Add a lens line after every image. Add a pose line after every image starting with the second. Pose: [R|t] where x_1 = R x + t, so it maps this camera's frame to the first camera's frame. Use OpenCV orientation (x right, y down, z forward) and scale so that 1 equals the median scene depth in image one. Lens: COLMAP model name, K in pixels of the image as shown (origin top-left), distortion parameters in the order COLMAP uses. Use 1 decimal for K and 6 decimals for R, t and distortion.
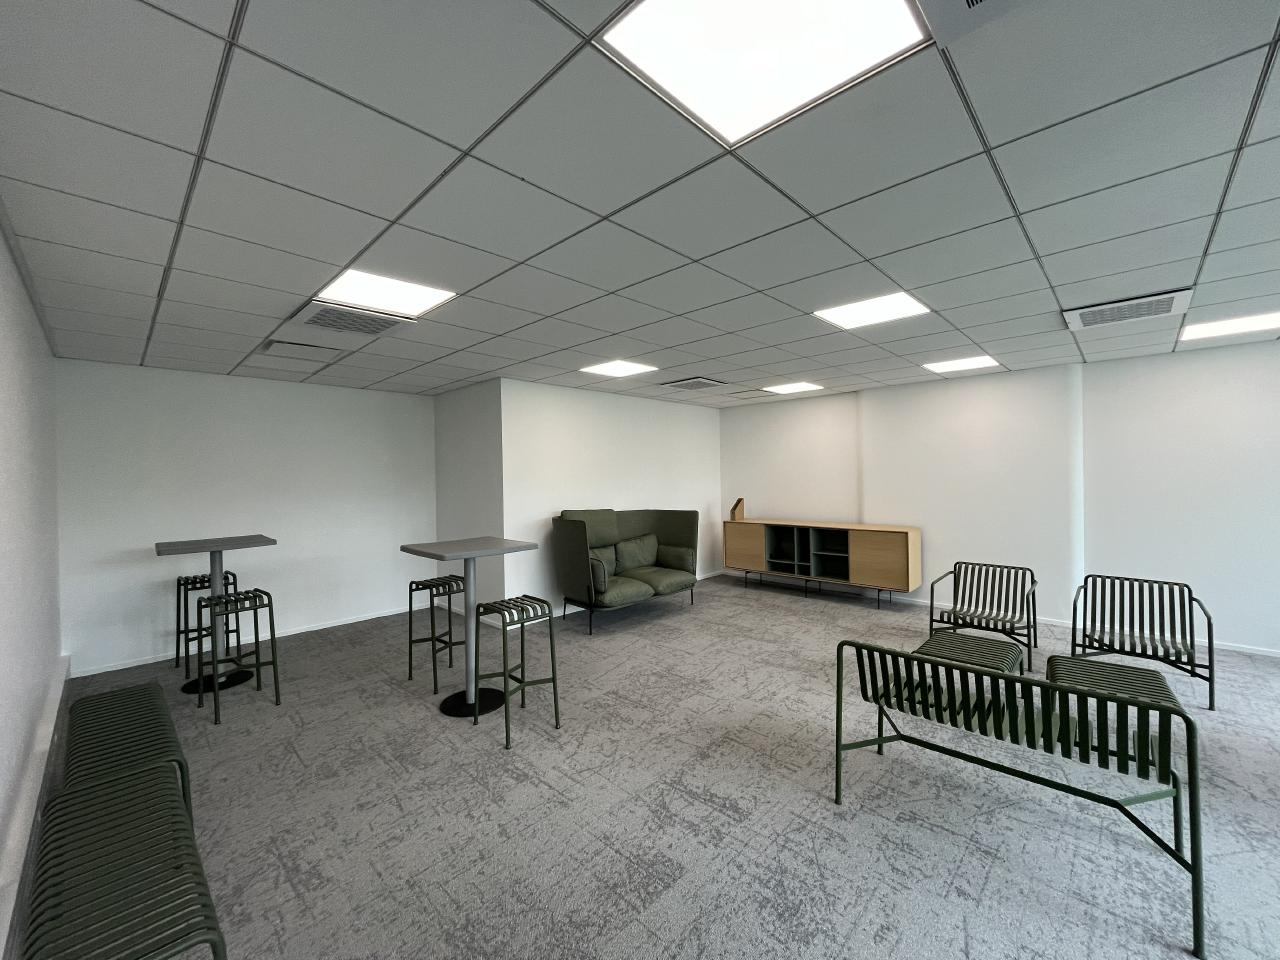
lens RADIAL K [[514.9, 0, 637.6], [0, 514.9, 476.7], [0, 0, 1]] dist [-0.002020, -0.000217]
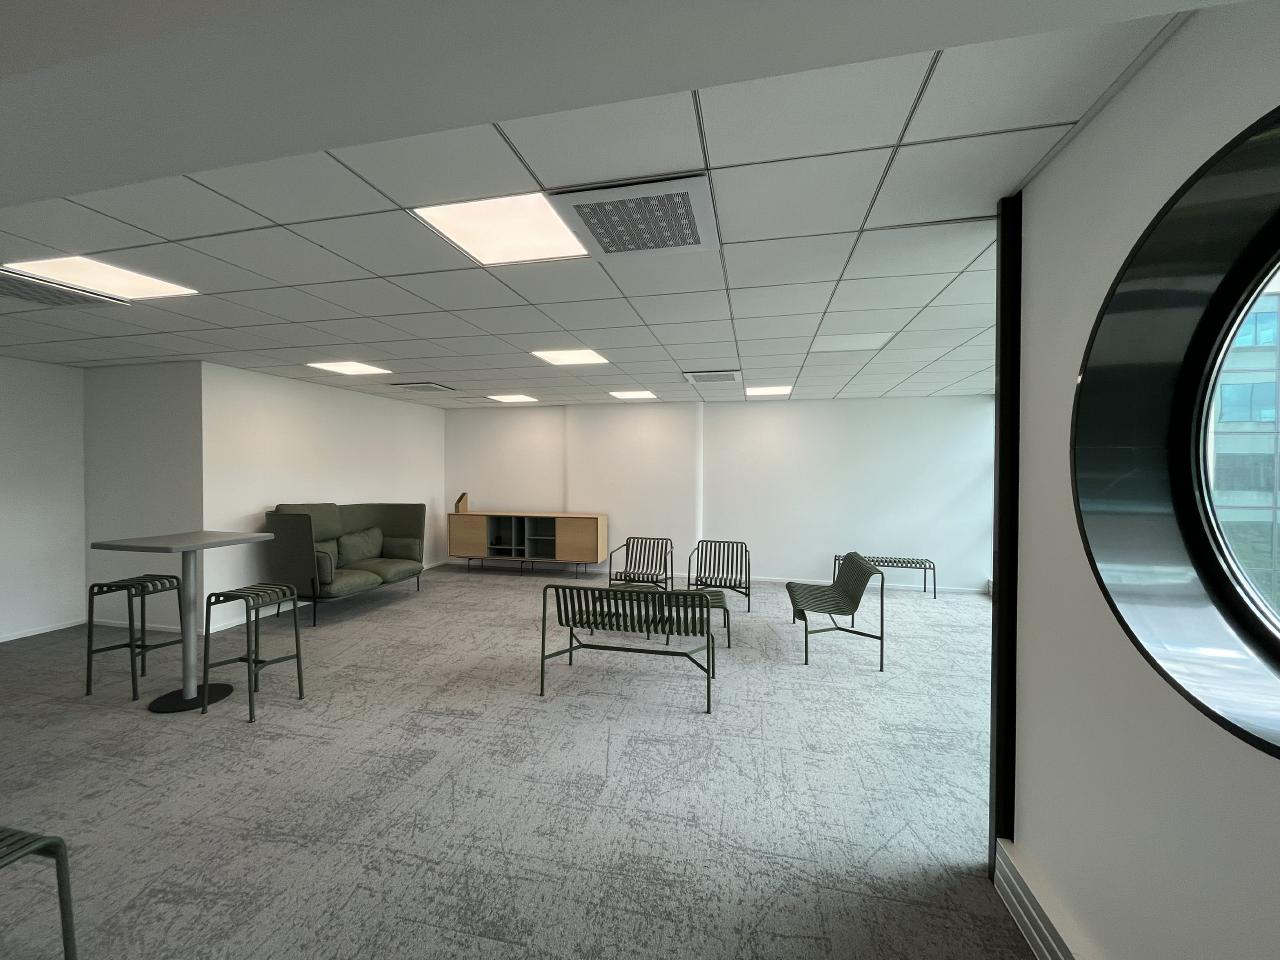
lens RADIAL K [[514.9, 0, 637.6], [0, 514.9, 476.7], [0, 0, 1]] dist [-0.002020, -0.000217]
pose [[0.858230, 0.013838, 0.513079, -0.085867], [-0.017497, 0.999844, 0.002301, -0.001942], [-0.512967, -0.010953, 0.858338, -0.243331]]
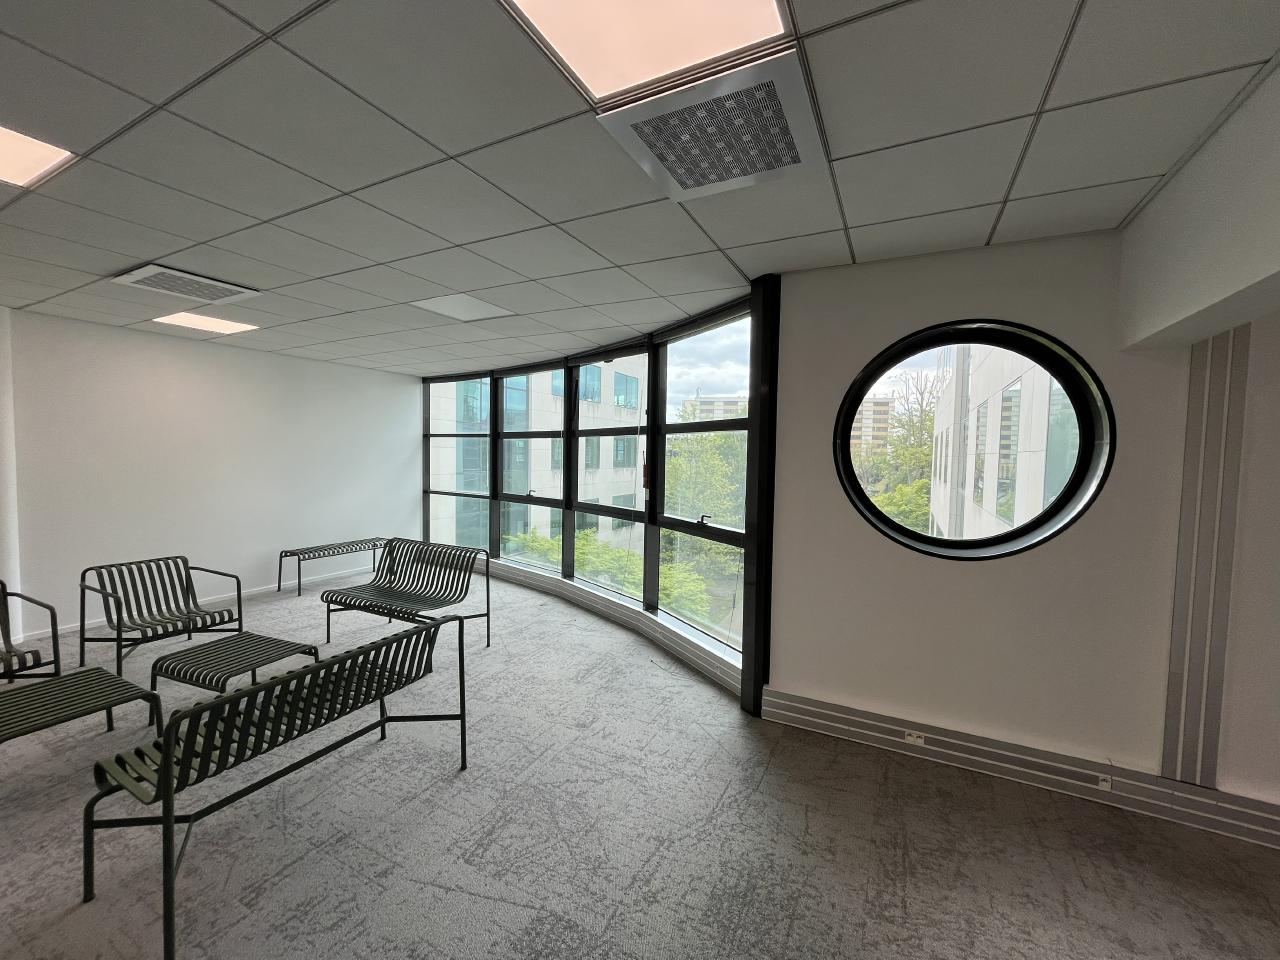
lens RADIAL K [[514.9, 0, 637.6], [0, 514.9, 476.7], [0, 0, 1]] dist [-0.002020, -0.000217]
pose [[-0.285770, -0.031781, 0.957771, -0.205394], [-0.011145, 0.999493, 0.029840, 0.003017], [-0.958233, -0.002147, -0.285979, 0.382435]]
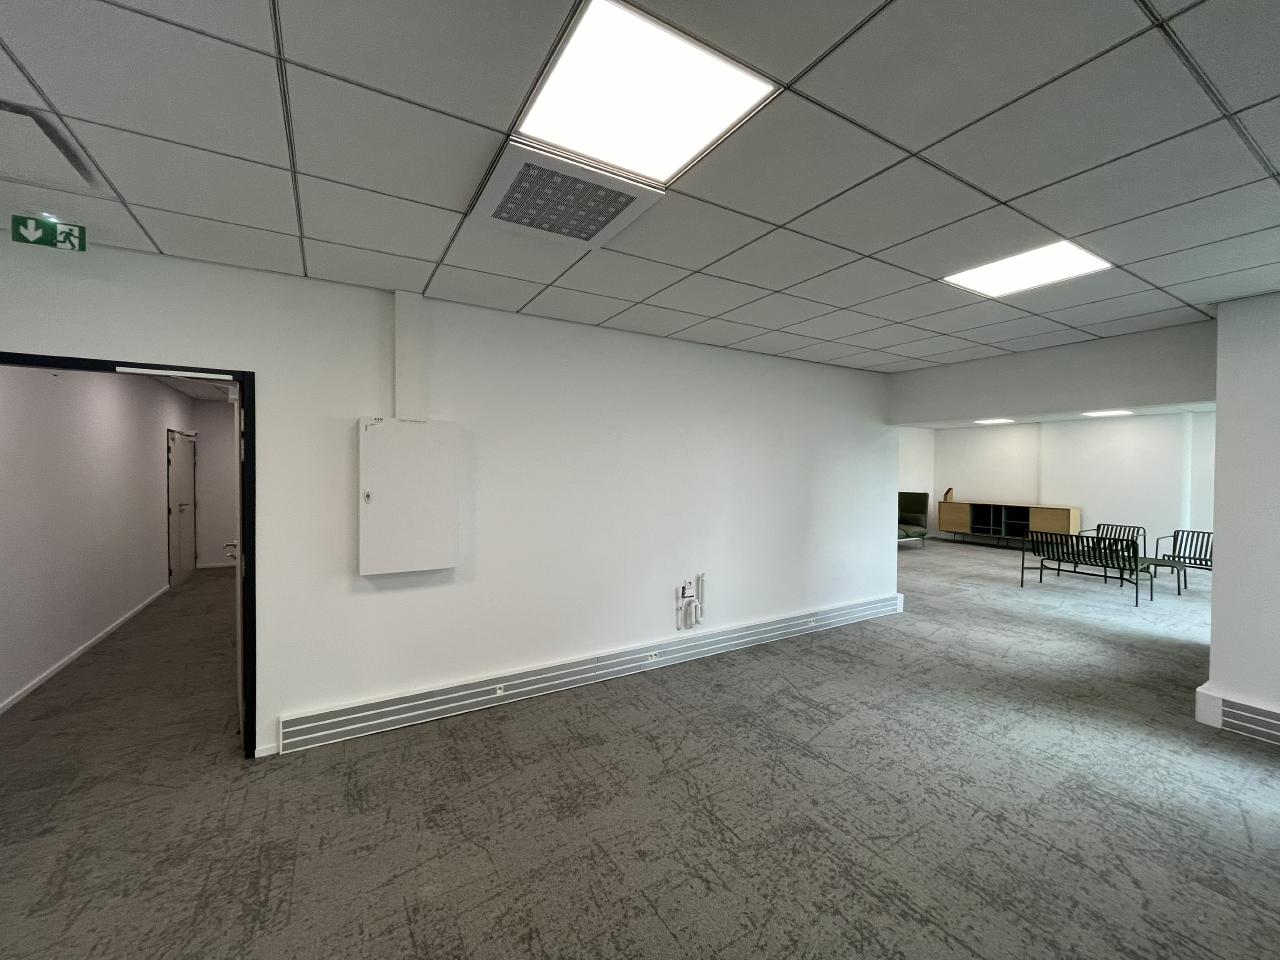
lens RADIAL K [[513.5, 0, 640.0], [0, 513.5, 480.0], [0, 0, 1]] dist [0.006891, -0.000151]
pose [[0.965952, 0.028952, -0.257096, -0.580465], [-0.023999, 0.999461, 0.022385, 0.010096], [0.257606, -0.015453, 0.966126, -1.423118]]
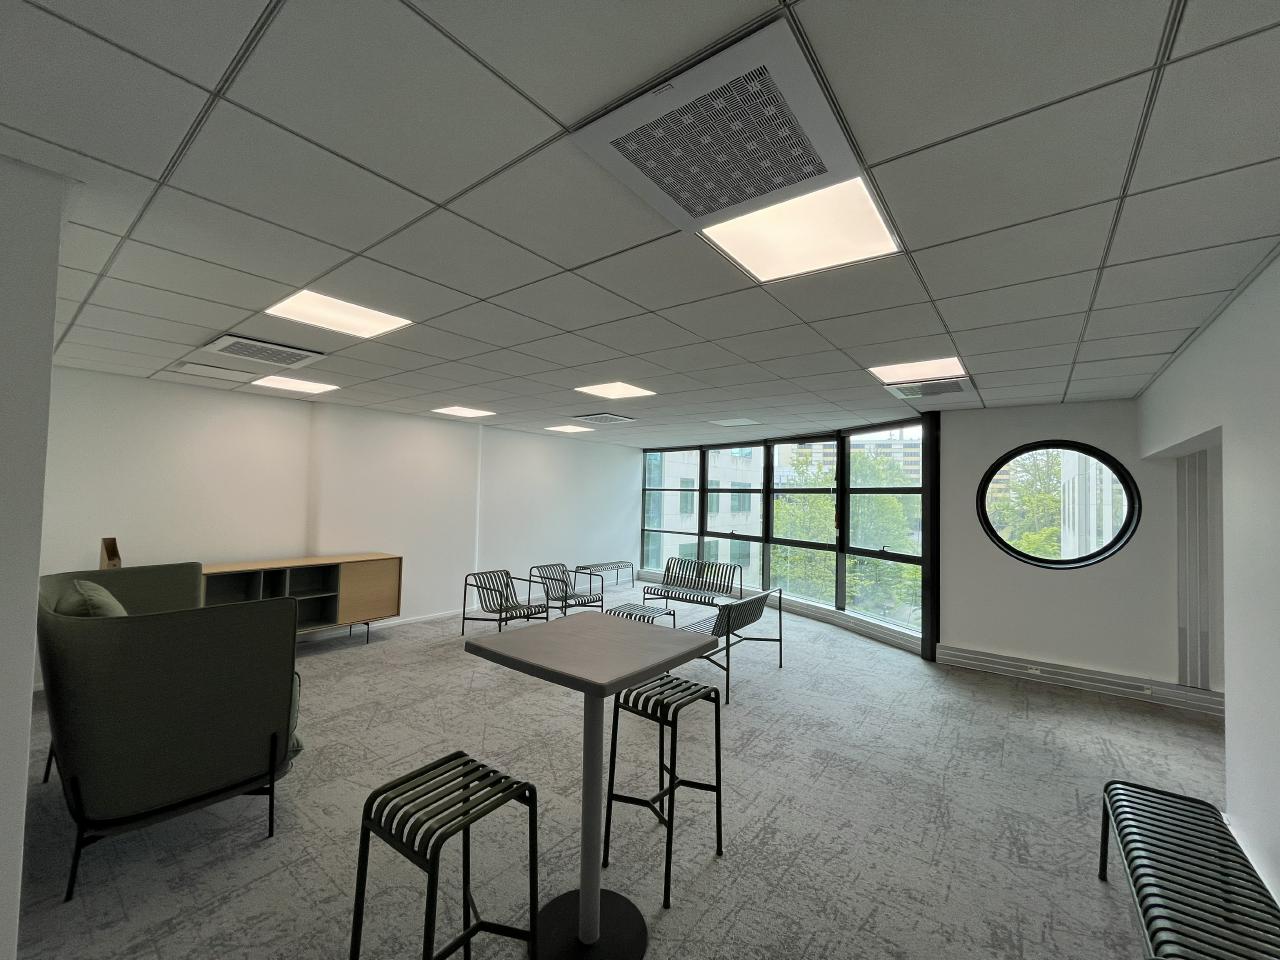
lens RADIAL K [[514.9, 0, 637.6], [0, 514.9, 476.7], [0, 0, 1]] dist [-0.002020, -0.000217]
pose [[-0.113822, 0.049572, 0.992264, -0.775745], [-0.017973, 0.998488, -0.051945, -0.010873], [-0.993339, -0.023746, -0.112759, 0.900762]]
